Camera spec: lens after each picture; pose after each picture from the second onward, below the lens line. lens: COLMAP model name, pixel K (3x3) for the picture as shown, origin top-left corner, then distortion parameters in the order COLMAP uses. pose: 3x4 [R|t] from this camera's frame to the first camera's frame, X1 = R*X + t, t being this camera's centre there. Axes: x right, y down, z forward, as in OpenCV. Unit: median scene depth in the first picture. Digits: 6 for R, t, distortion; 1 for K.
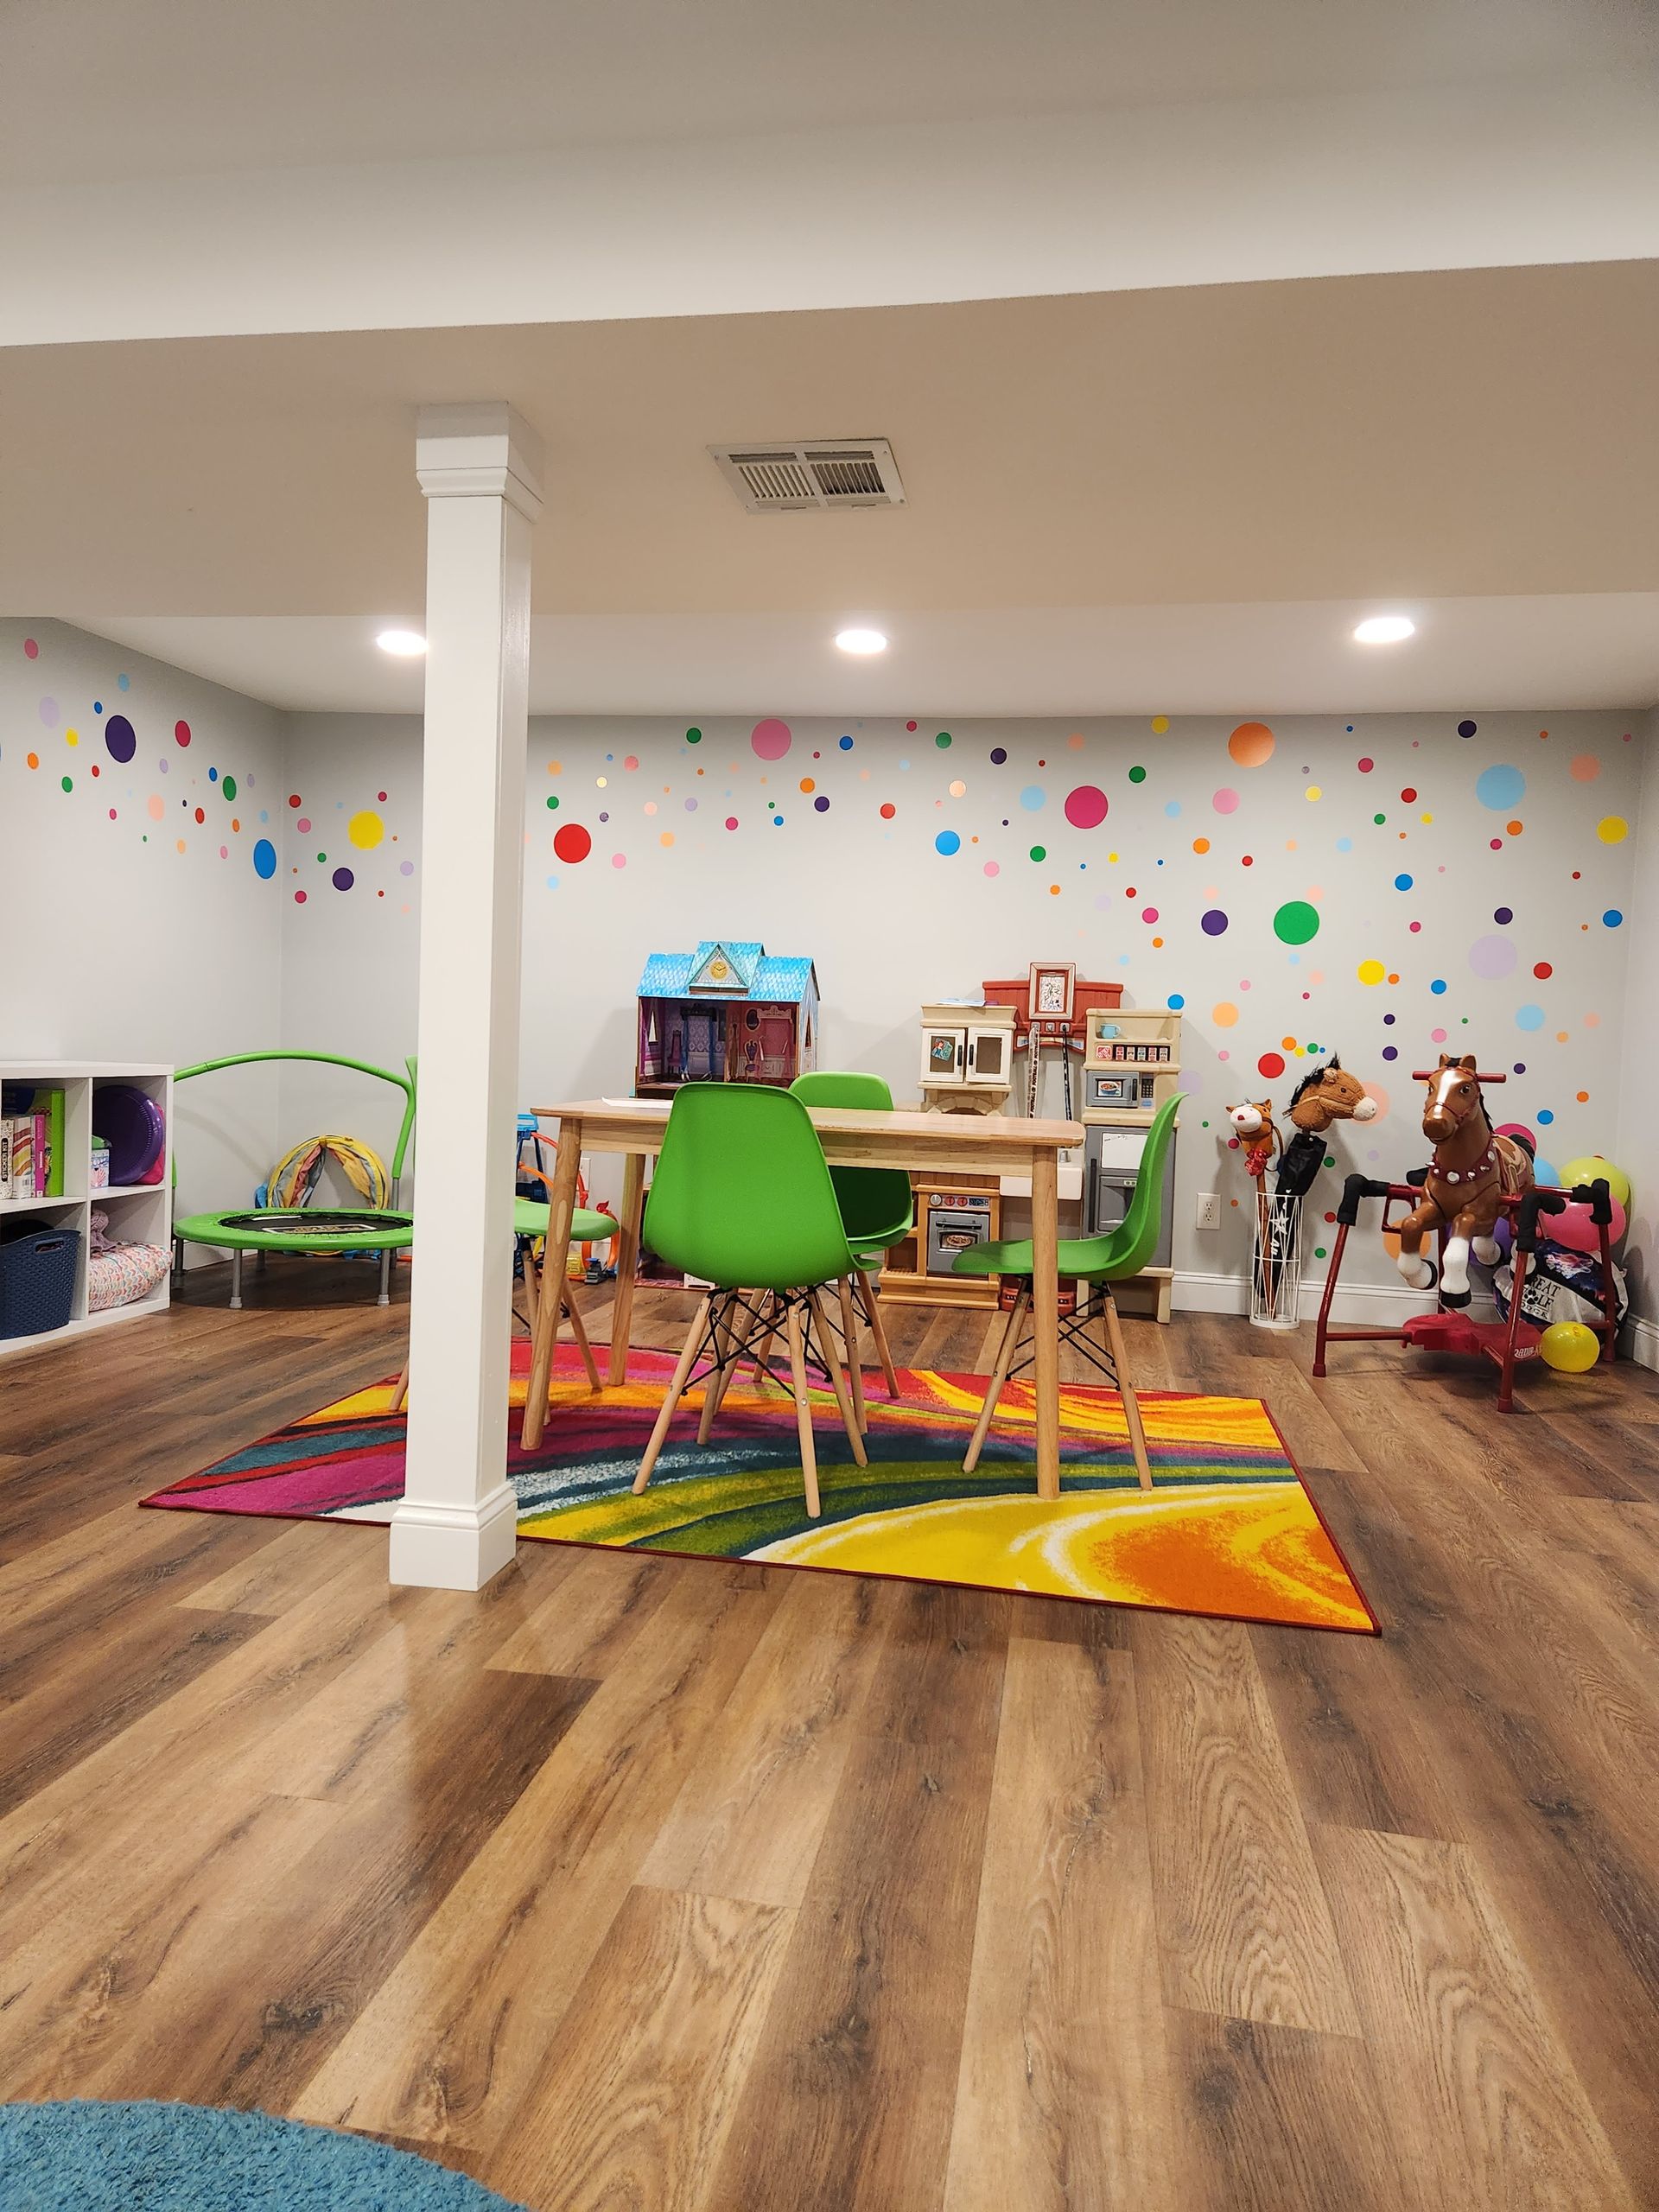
lens RADIAL K [[1474.7, 0, 798.7], [0, 1474.7, 1098.5], [0, 0, 1]] dist [0.073332, -0.051883]
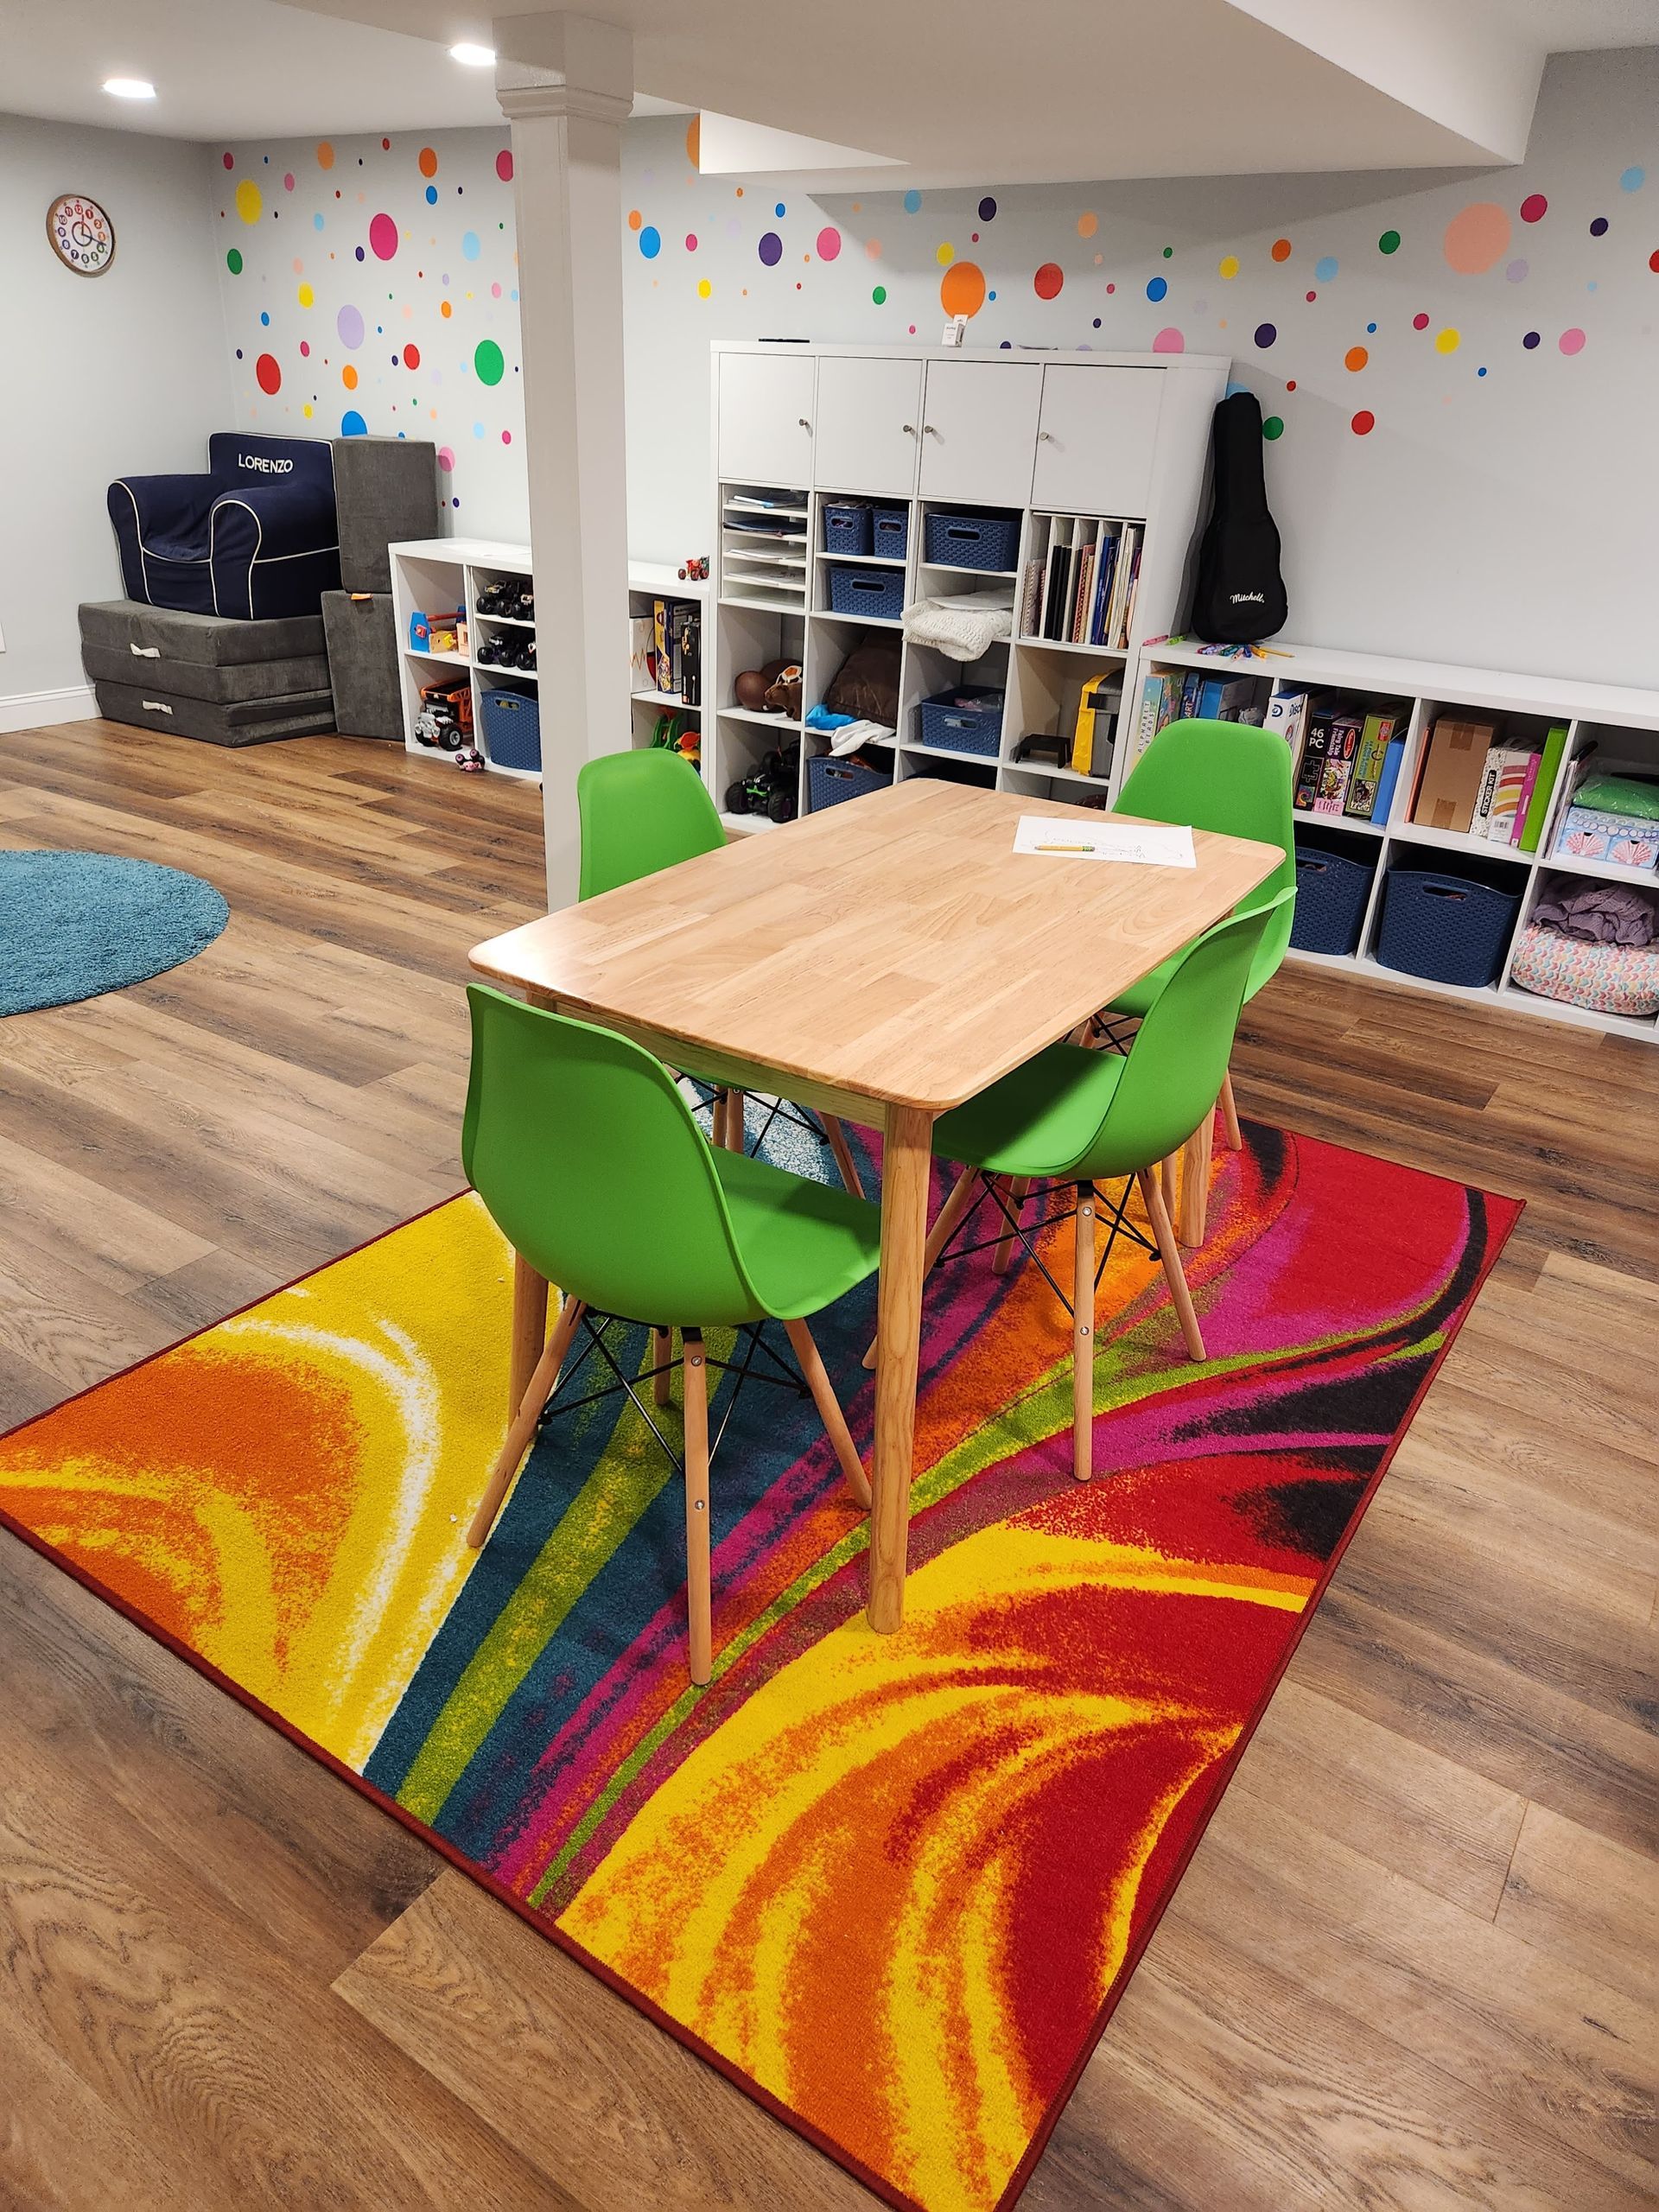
lens RADIAL K [[1474.7, 0, 794.1], [0, 1474.7, 1063.1], [0, 0, 1]] dist [0.073332, -0.051883]
pose [[-0.397226, 0.336950, -0.853625, 0.508599], [-0.095180, 0.910016, 0.403500, -0.146021], [0.912772, 0.241529, -0.329411, 1.003571]]
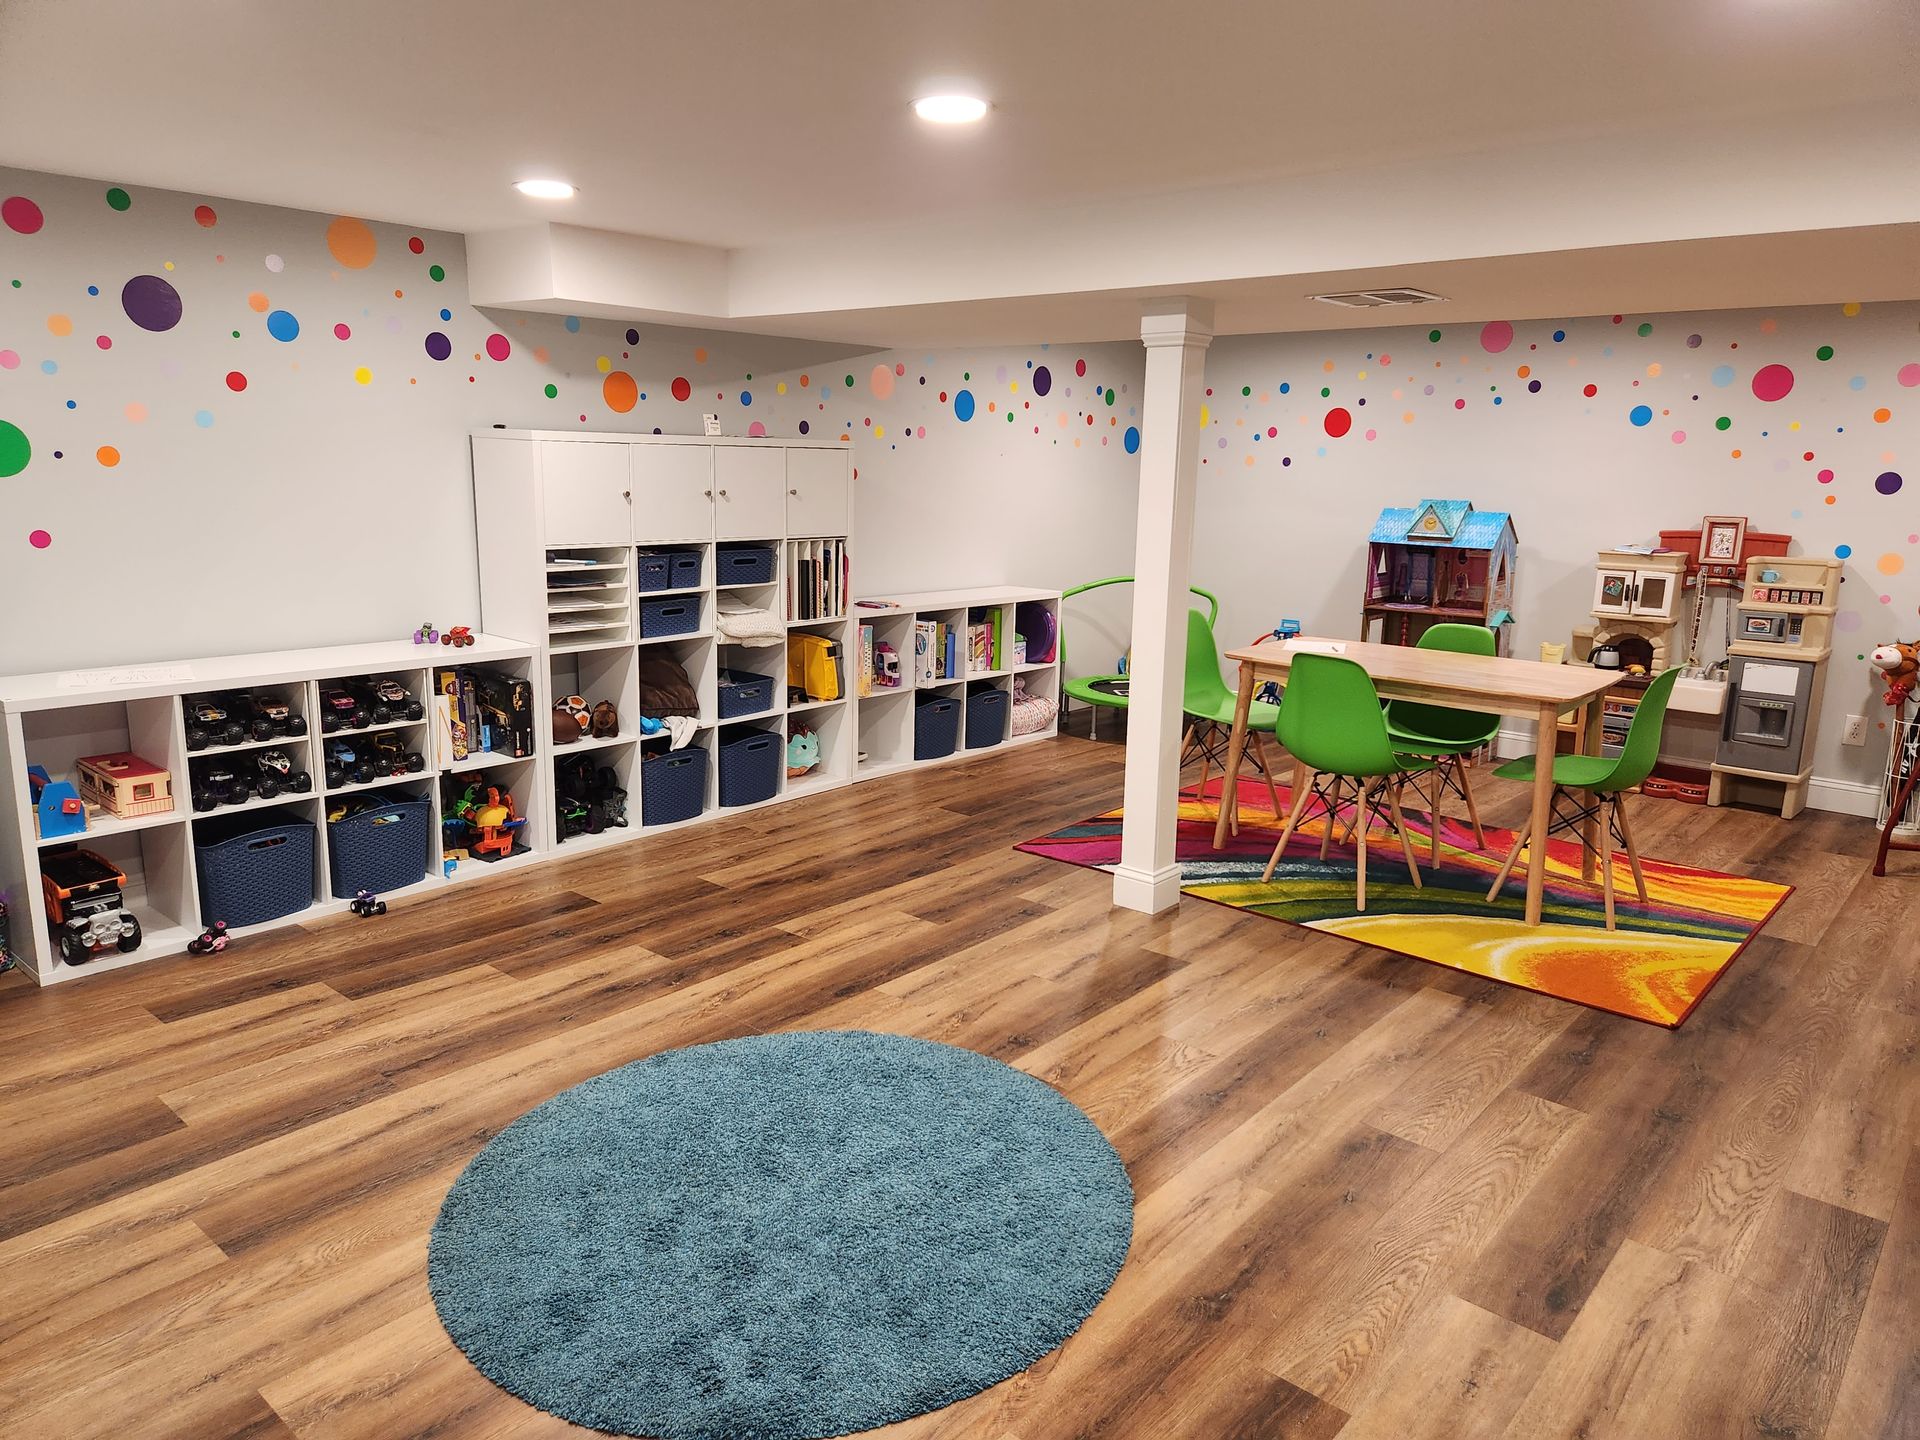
lens RADIAL K [[1280.0, 0, 966.6], [0, 1280.0, 717.5], [0, 0, 1]] dist [0.073332, -0.051883]
pose [[0.865017, 0.081922, -0.495009, 0.238417], [-0.010620, 0.989349, 0.145175, -0.104626], [0.501630, -0.120322, 0.856674, -0.333983]]
